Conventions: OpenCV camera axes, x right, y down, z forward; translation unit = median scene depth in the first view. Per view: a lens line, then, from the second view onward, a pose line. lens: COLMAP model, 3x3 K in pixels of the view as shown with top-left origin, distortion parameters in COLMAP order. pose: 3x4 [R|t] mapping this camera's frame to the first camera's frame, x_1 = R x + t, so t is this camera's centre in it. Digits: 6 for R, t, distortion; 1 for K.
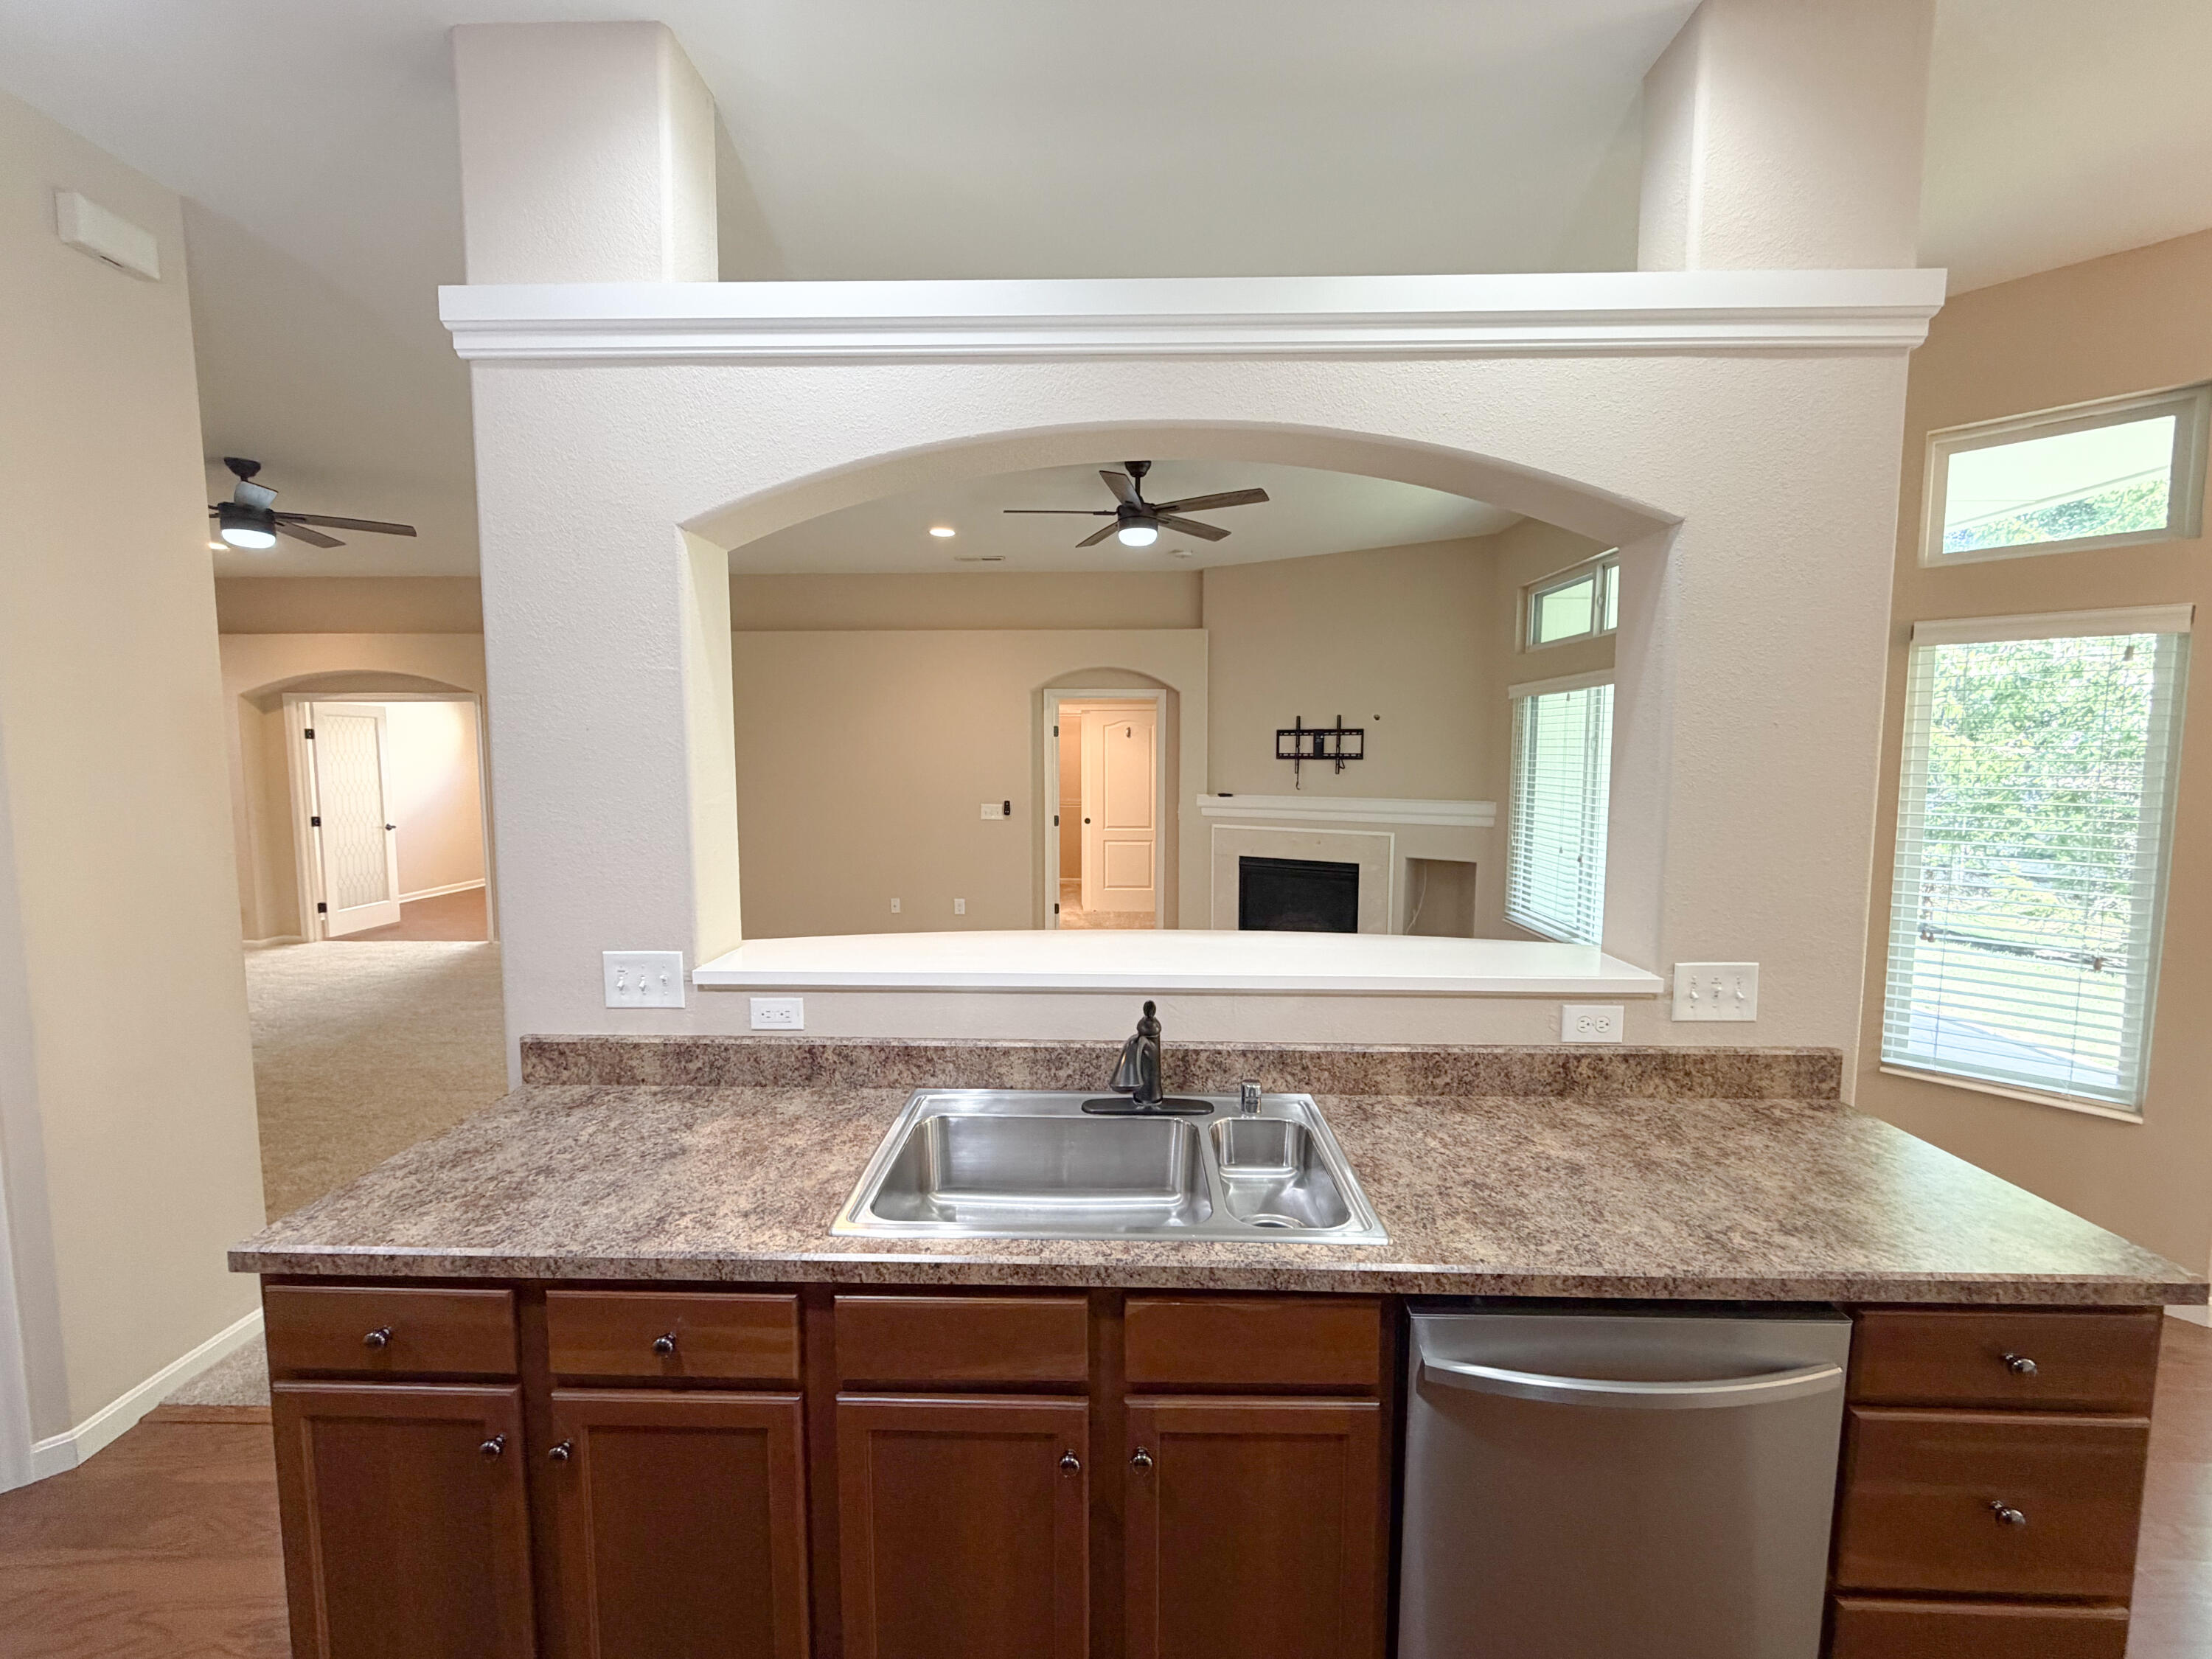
lens RADIAL K [[881.3, 0, 1100.9], [0, 881.3, 824.9], [0, 0, 1]] dist [0.000291, -0.000167]
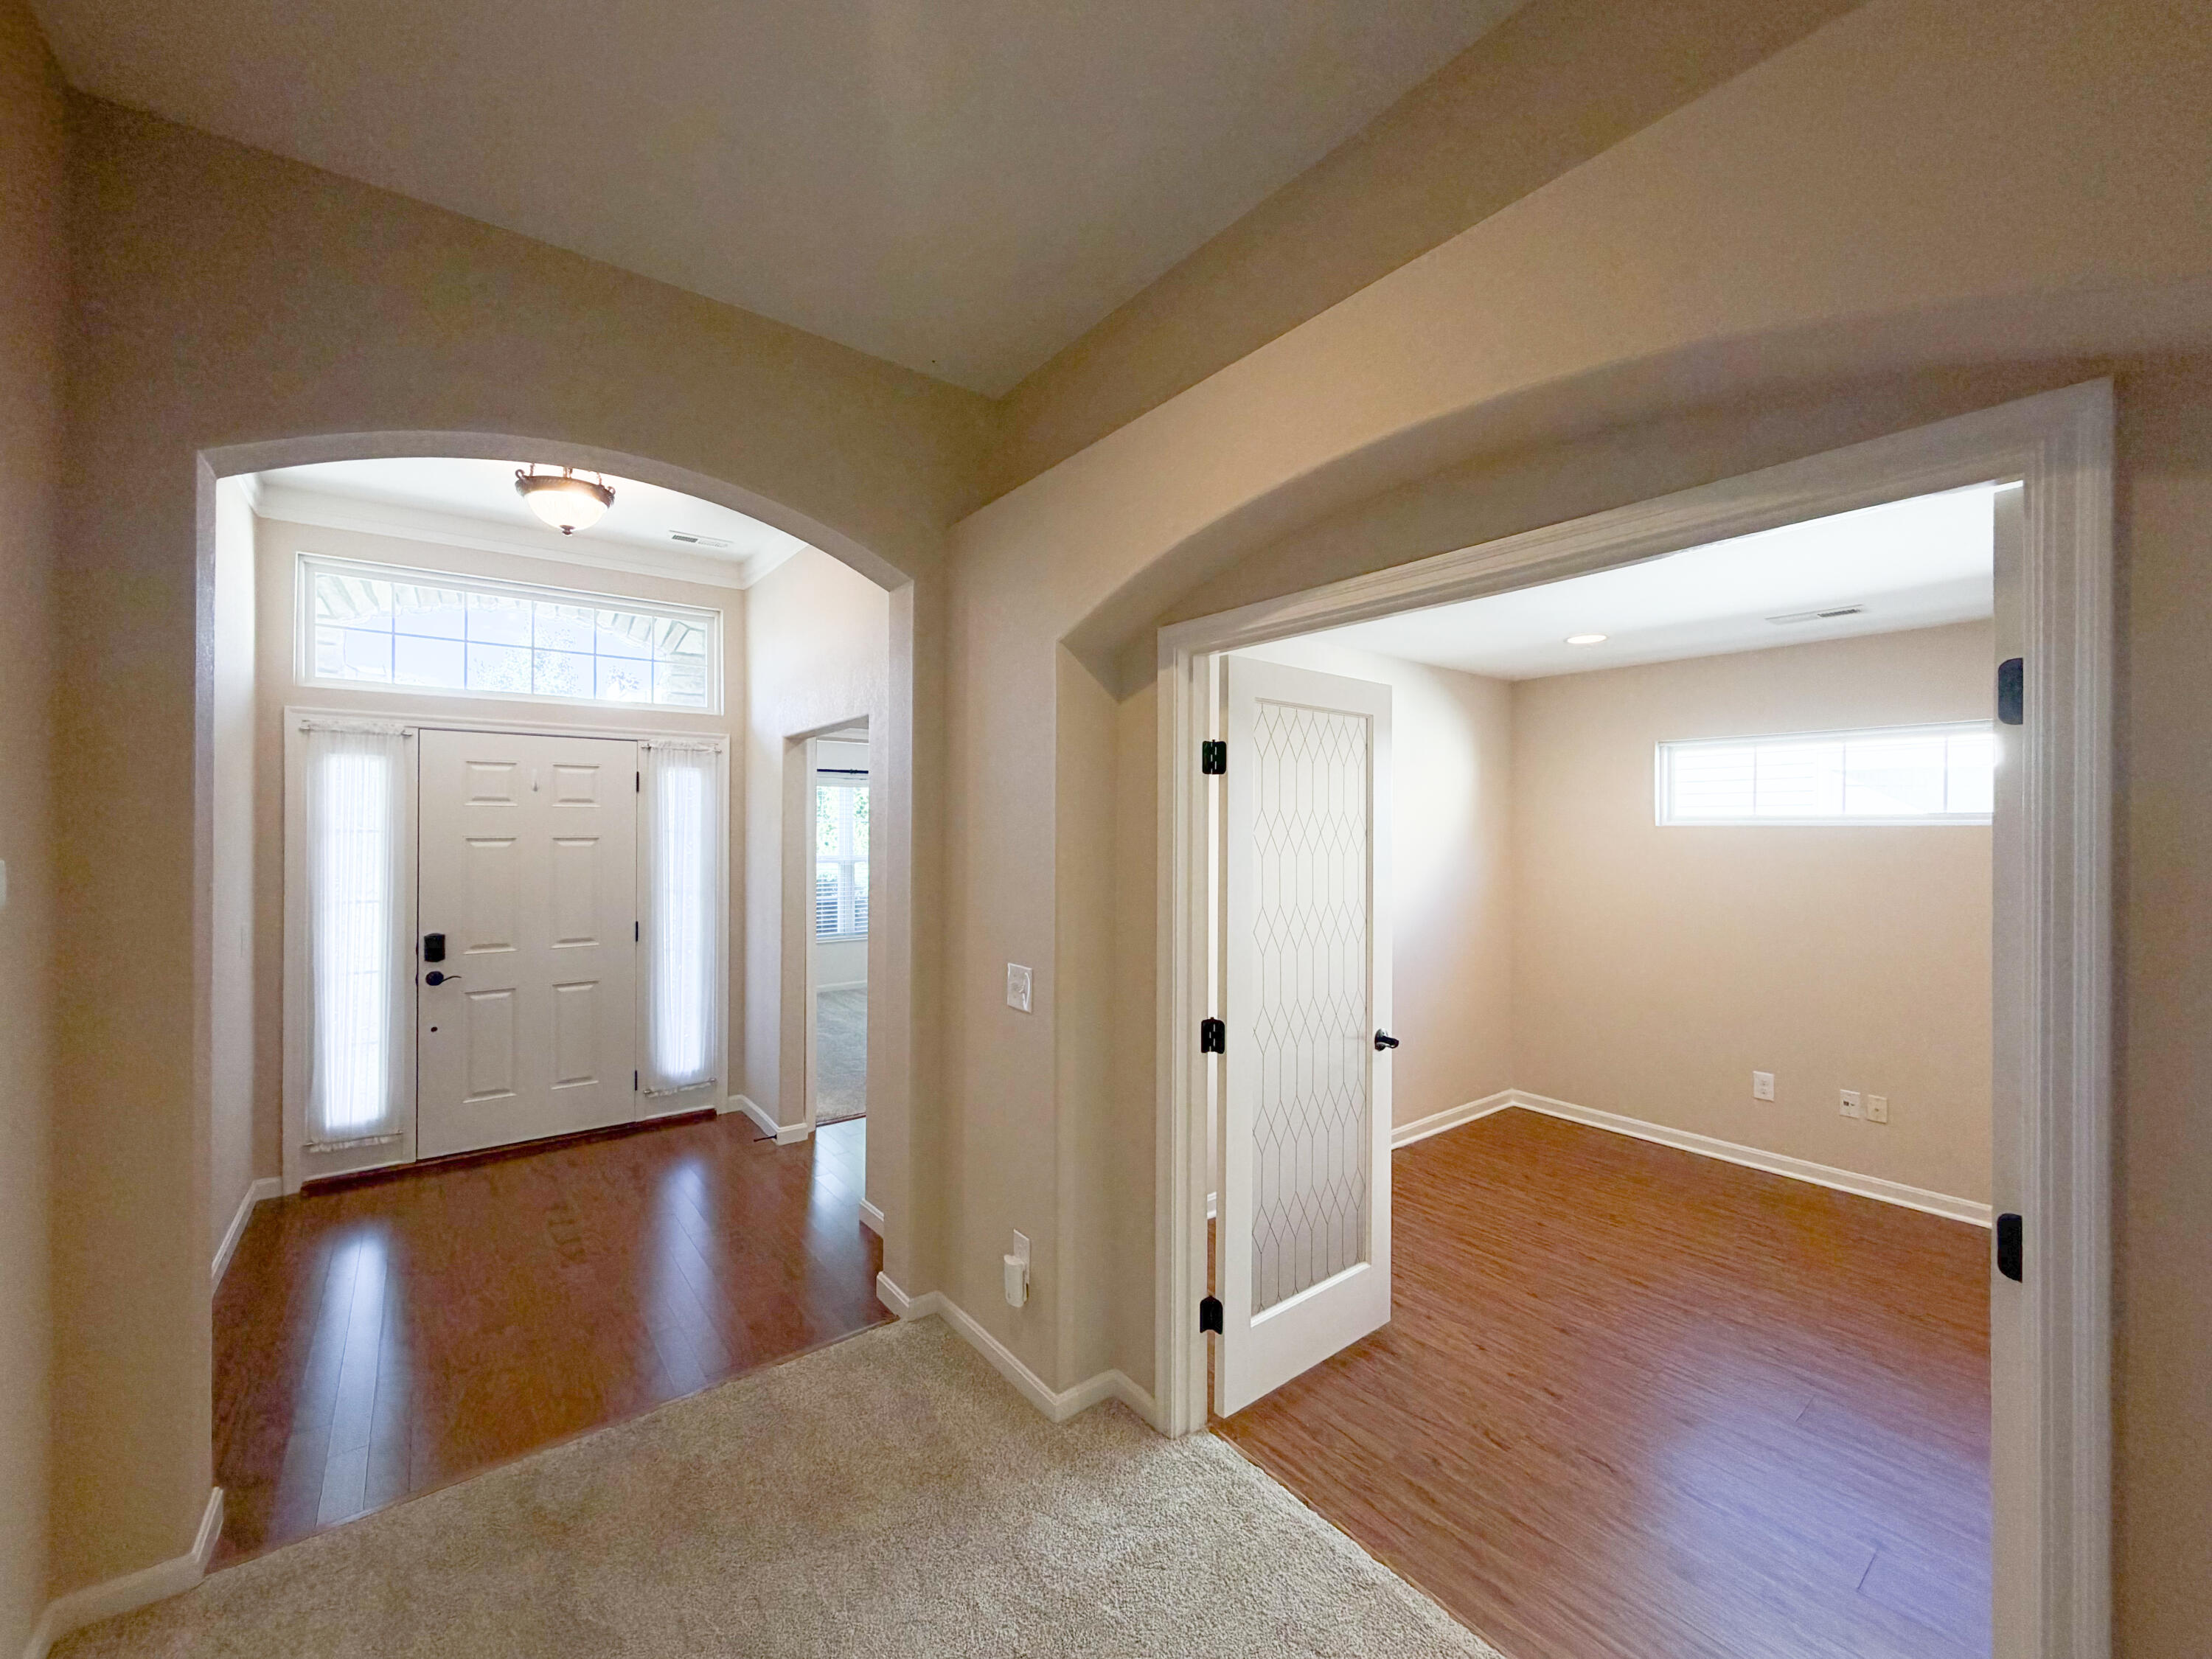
lens RADIAL K [[881.3, 0, 1100.9], [0, 881.3, 824.9], [0, 0, 1]] dist [0.000291, -0.000167]
pose [[0.631093, 0.001651, -0.775706, -1.160041], [-0.067952, 0.996271, -0.053164, -0.101807], [0.772725, 0.086262, 0.628852, 1.320077]]
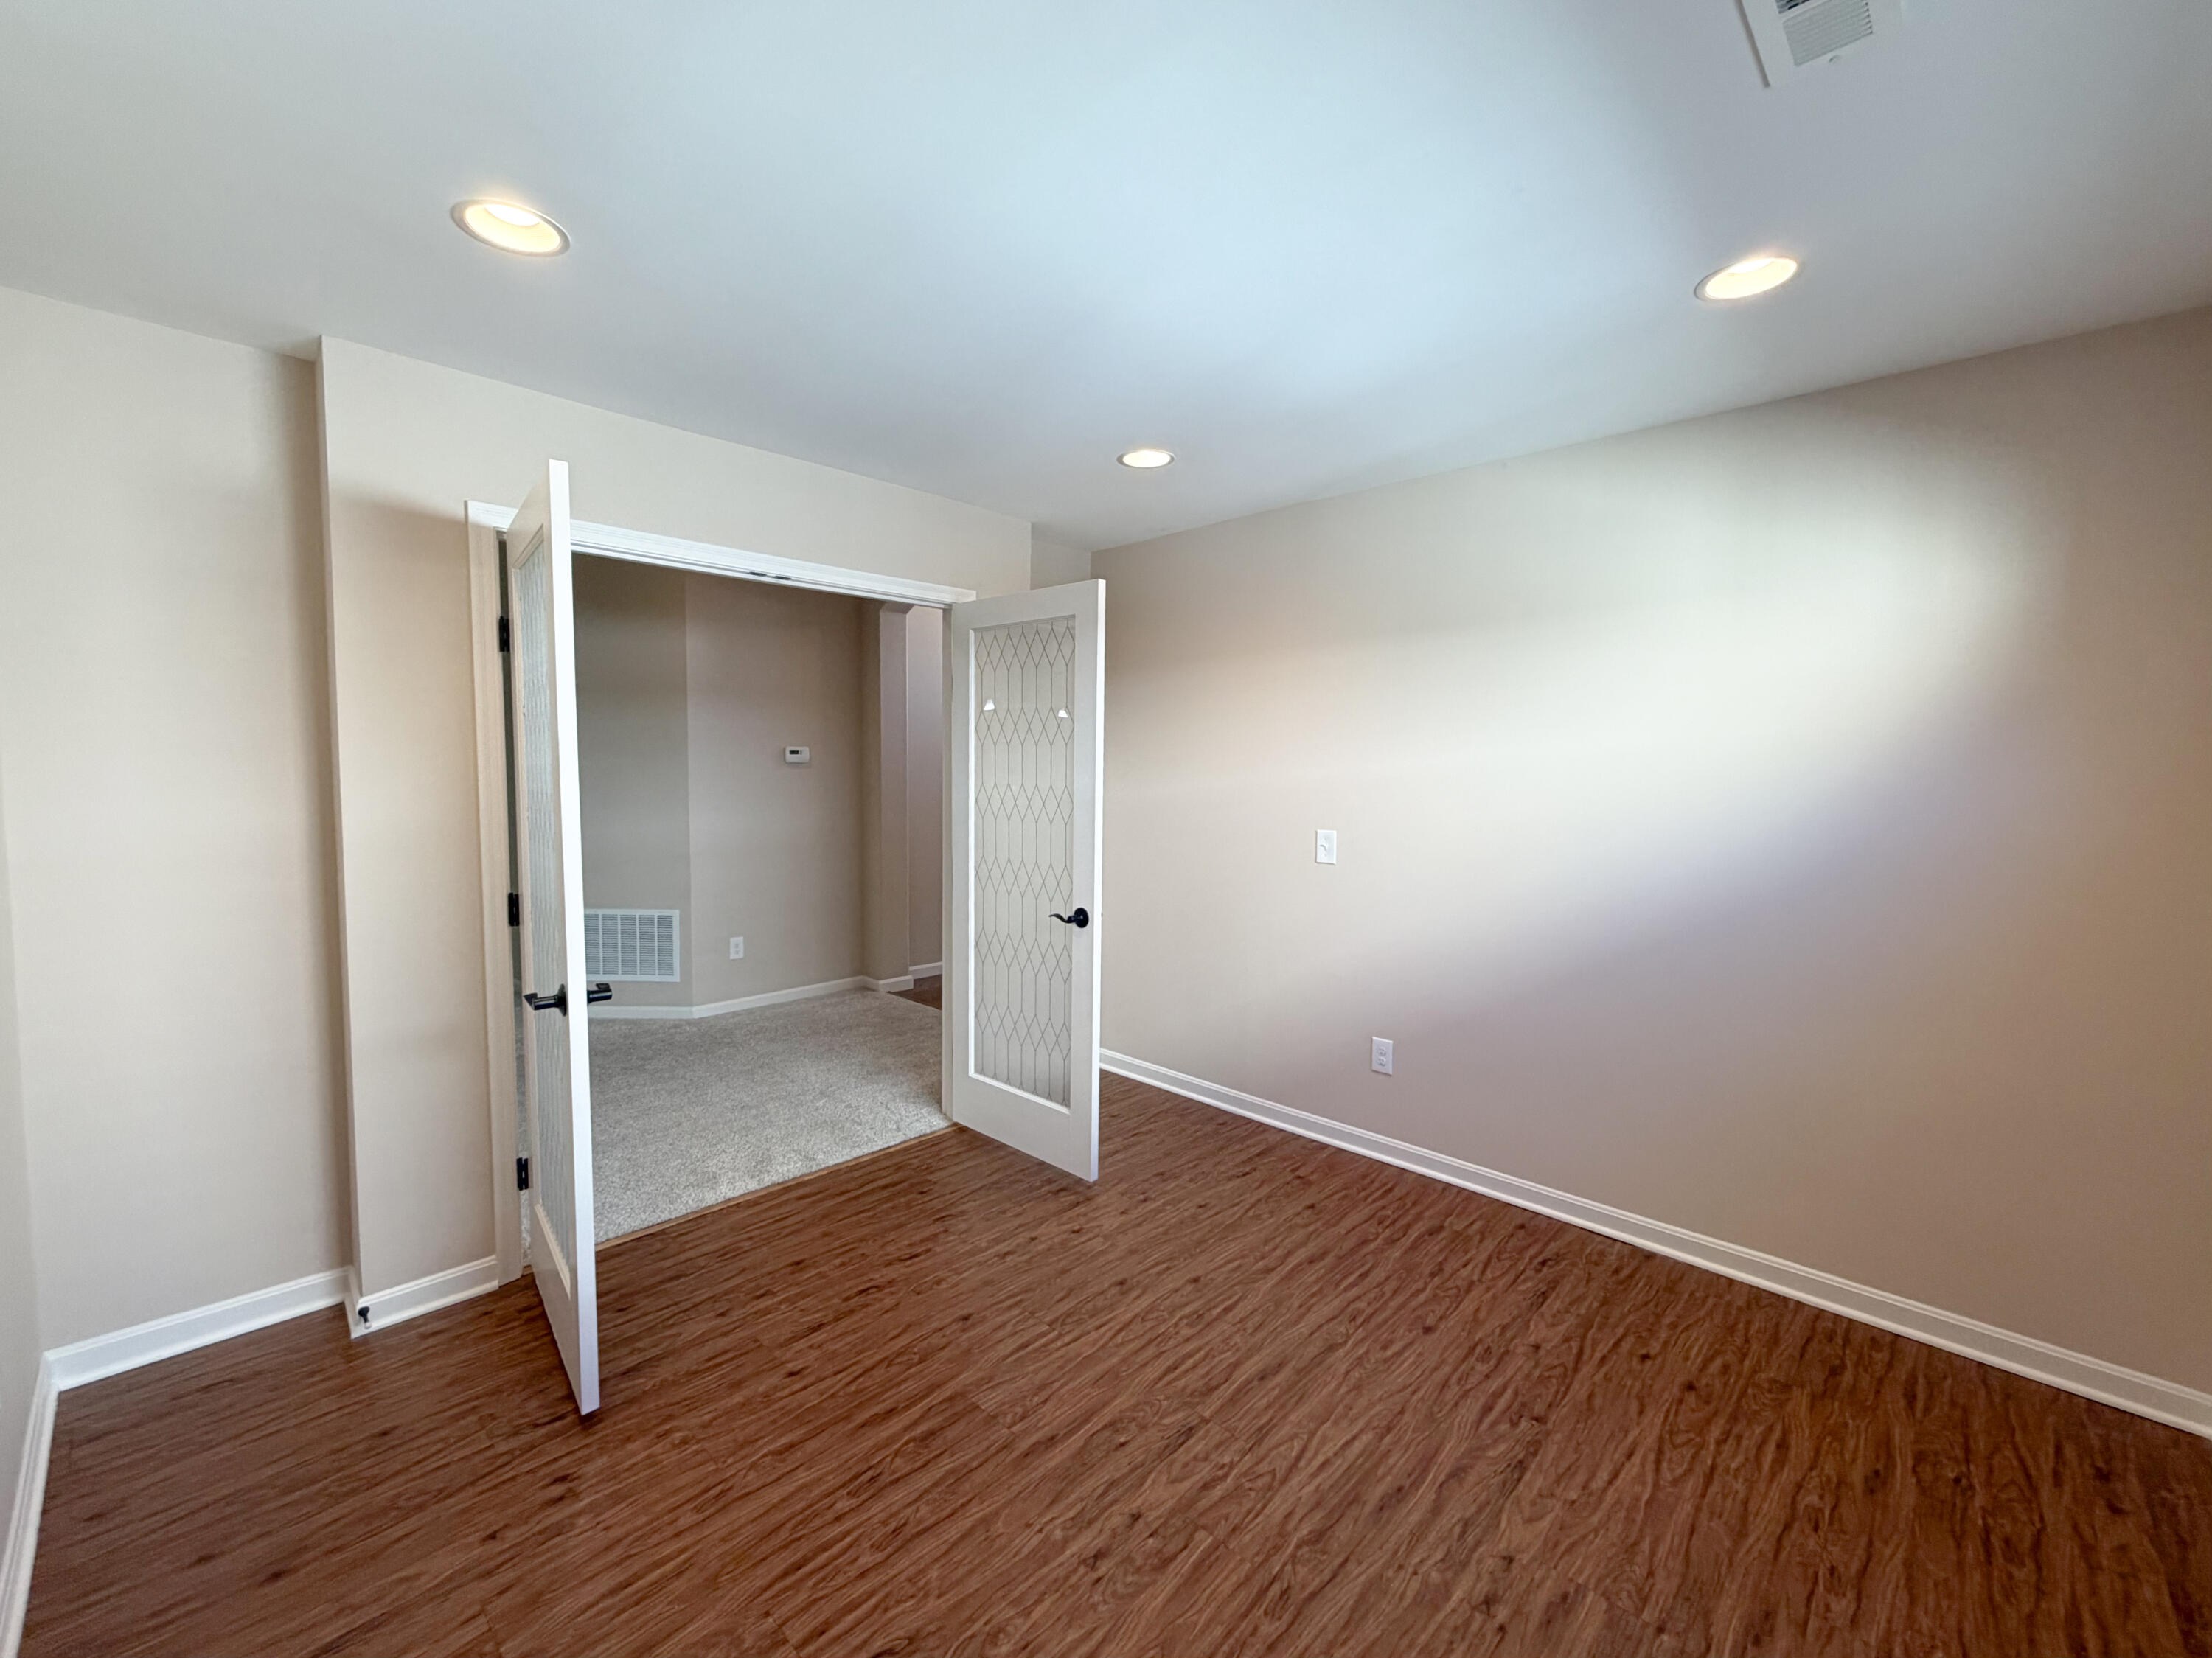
lens RADIAL K [[907.9, 0, 1100.0], [0, 907.9, 827.9], [0, 0, 1]] dist [-0.000256, 0.000079]
pose [[-0.674871, 0.046511, -0.736468, -1.021826], [-0.070874, 0.989313, 0.127426, -0.153279], [0.734524, 0.138193, -0.664362, 2.350403]]
